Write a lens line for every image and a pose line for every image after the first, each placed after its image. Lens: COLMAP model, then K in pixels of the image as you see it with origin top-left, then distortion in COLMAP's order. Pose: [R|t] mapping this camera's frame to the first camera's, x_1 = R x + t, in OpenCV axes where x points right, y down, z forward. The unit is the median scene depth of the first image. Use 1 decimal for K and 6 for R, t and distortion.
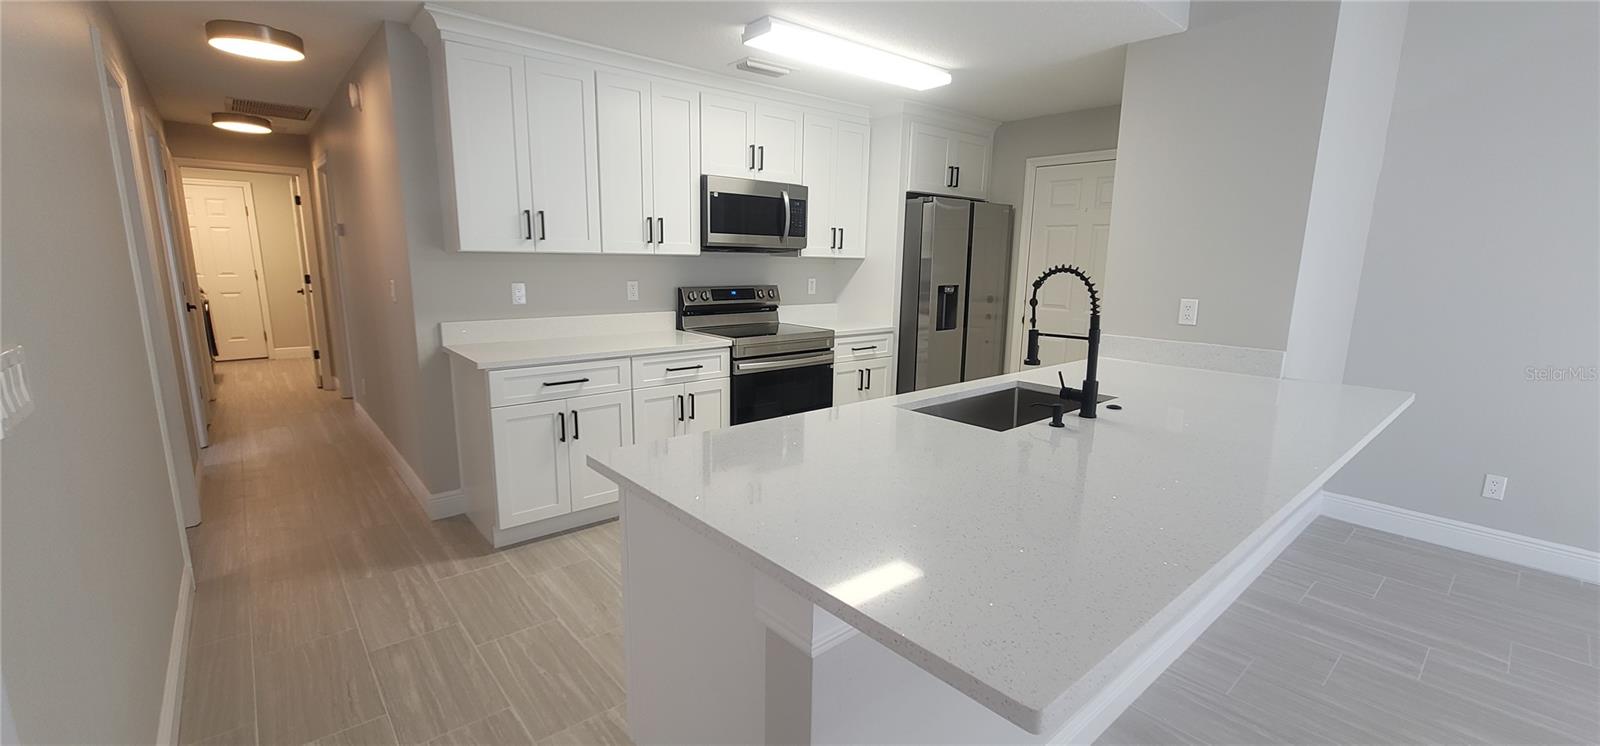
lens RADIAL K [[643.8, 0, 793.5], [0, 643.8, 379.4], [0, 0, 1]] dist [-0.002997, -0.000183]
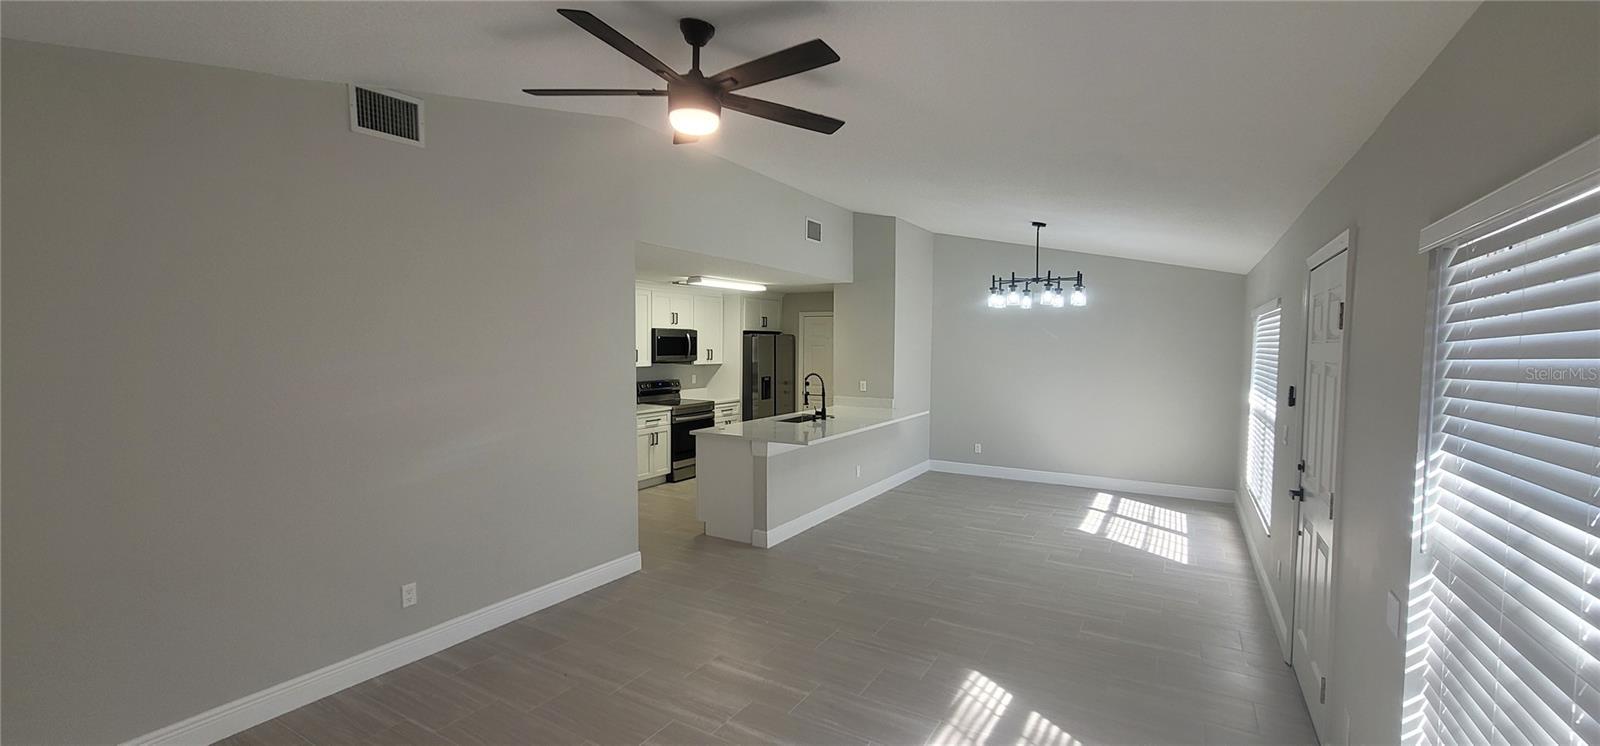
lens RADIAL K [[643.8, 0, 796.4], [0, 643.8, 377.9], [0, 0, 1]] dist [-0.002997, -0.000183]
pose [[0.945970, -0.028532, 0.322997, -0.322773], [0.070770, 0.990274, -0.119789, 0.104773], [-0.316438, 0.136175, 0.938788, -0.919821]]
